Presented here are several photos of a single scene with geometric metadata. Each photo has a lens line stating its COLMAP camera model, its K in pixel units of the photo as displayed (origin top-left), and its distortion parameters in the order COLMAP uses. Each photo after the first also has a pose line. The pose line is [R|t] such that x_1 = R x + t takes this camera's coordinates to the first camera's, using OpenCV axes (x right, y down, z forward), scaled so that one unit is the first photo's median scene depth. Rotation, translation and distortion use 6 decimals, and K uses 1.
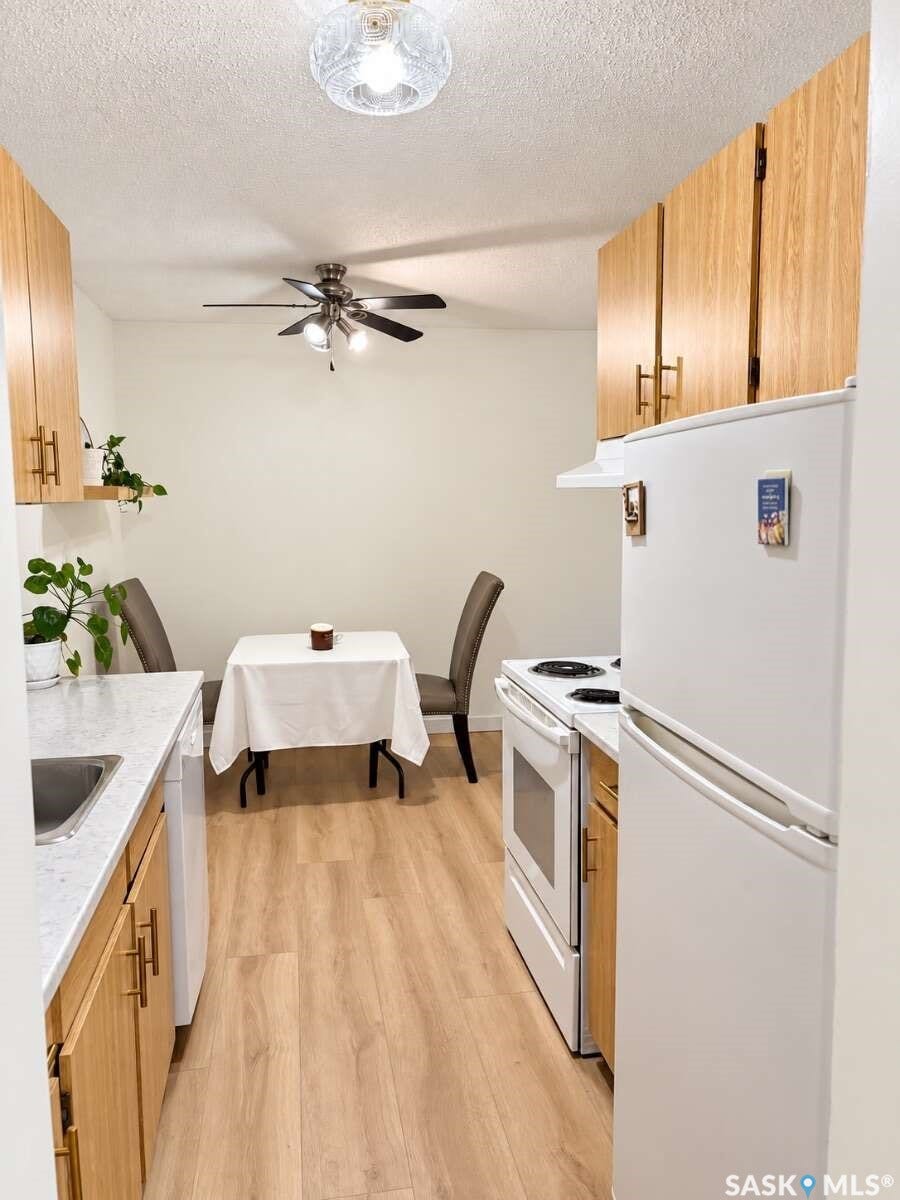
lens RADIAL K [[906.4, 0, 450.0], [0, 906.4, 600.0], [0, 0, 1]] dist [0.056145, -0.001407]
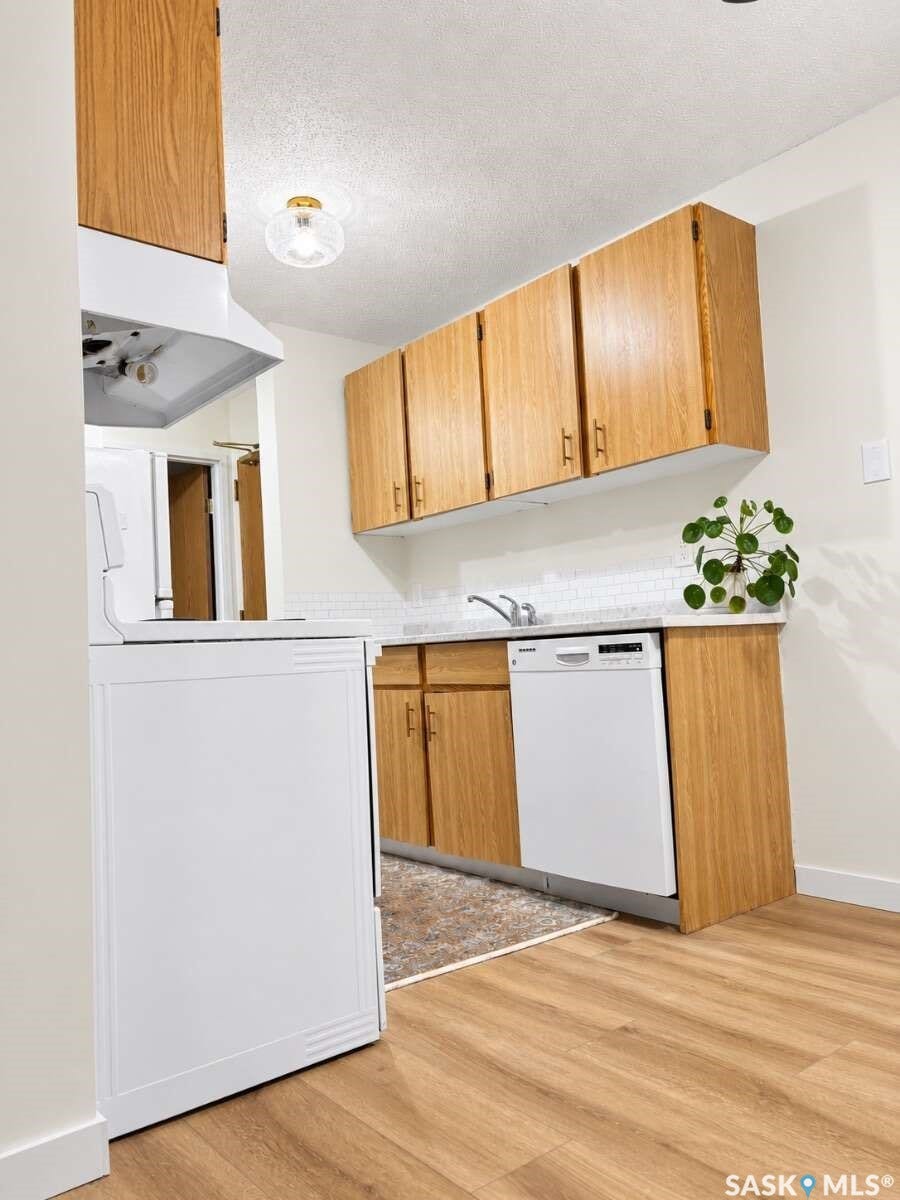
lens RADIAL K [[906.4, 0, 450.0], [0, 906.4, 600.0], [0, 0, 1]] dist [0.056145, -0.001407]
pose [[-0.875021, 0.024449, -0.483468, 0.305099], [0.011267, 0.999482, 0.030152, 0.022457], [0.483955, 0.020936, -0.874843, 1.455866]]
